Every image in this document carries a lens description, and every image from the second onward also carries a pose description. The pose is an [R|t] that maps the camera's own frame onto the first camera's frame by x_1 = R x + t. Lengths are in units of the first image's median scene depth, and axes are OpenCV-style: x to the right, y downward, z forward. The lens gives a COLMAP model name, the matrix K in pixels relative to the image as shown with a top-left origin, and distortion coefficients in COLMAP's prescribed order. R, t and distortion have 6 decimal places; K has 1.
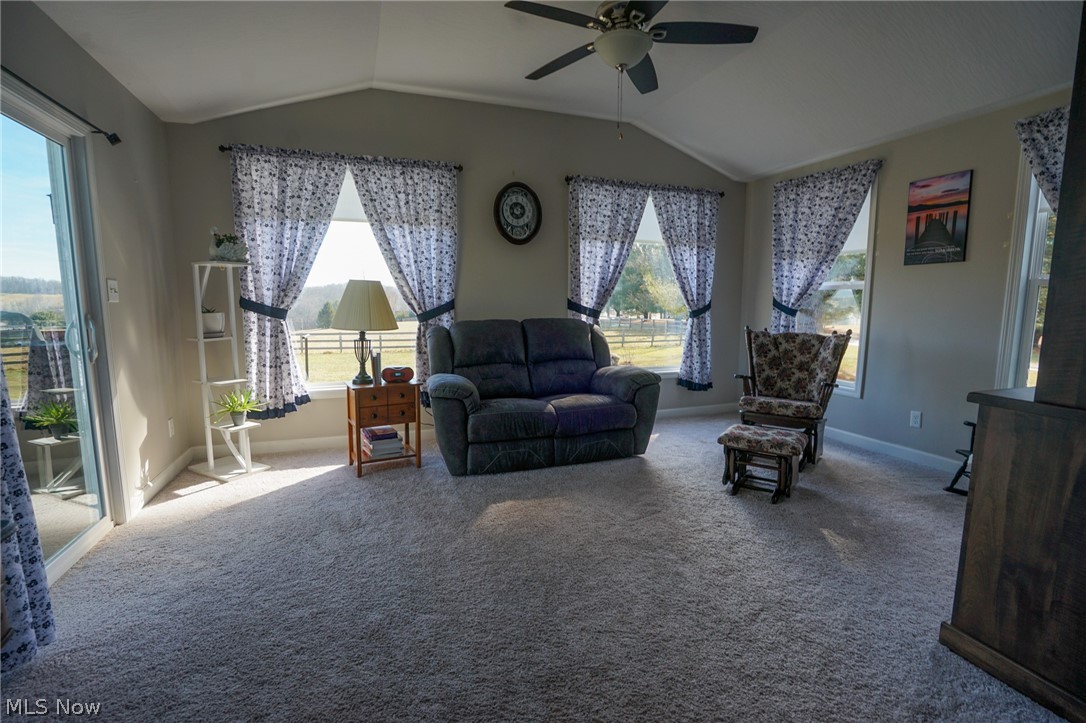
lens RADIAL K [[498.3, 0, 539.6], [0, 498.3, 359.4], [0, 0, 1]] dist [-0.031794, 0.010367]
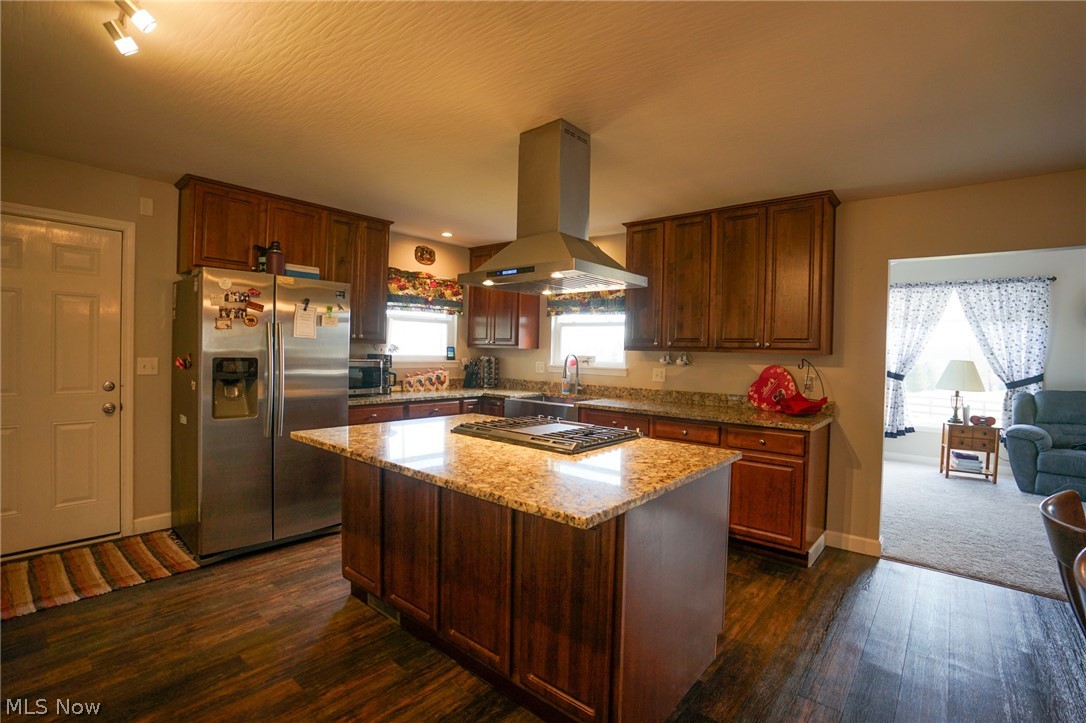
lens RADIAL K [[498.3, 0, 535.7], [0, 498.3, 357.0], [0, 0, 1]] dist [-0.031794, 0.010367]
pose [[0.489356, 0.020008, -0.871855, 0.343609], [-0.126674, 0.990765, -0.048363, 0.080373], [0.862835, 0.134108, 0.487371, -0.936096]]
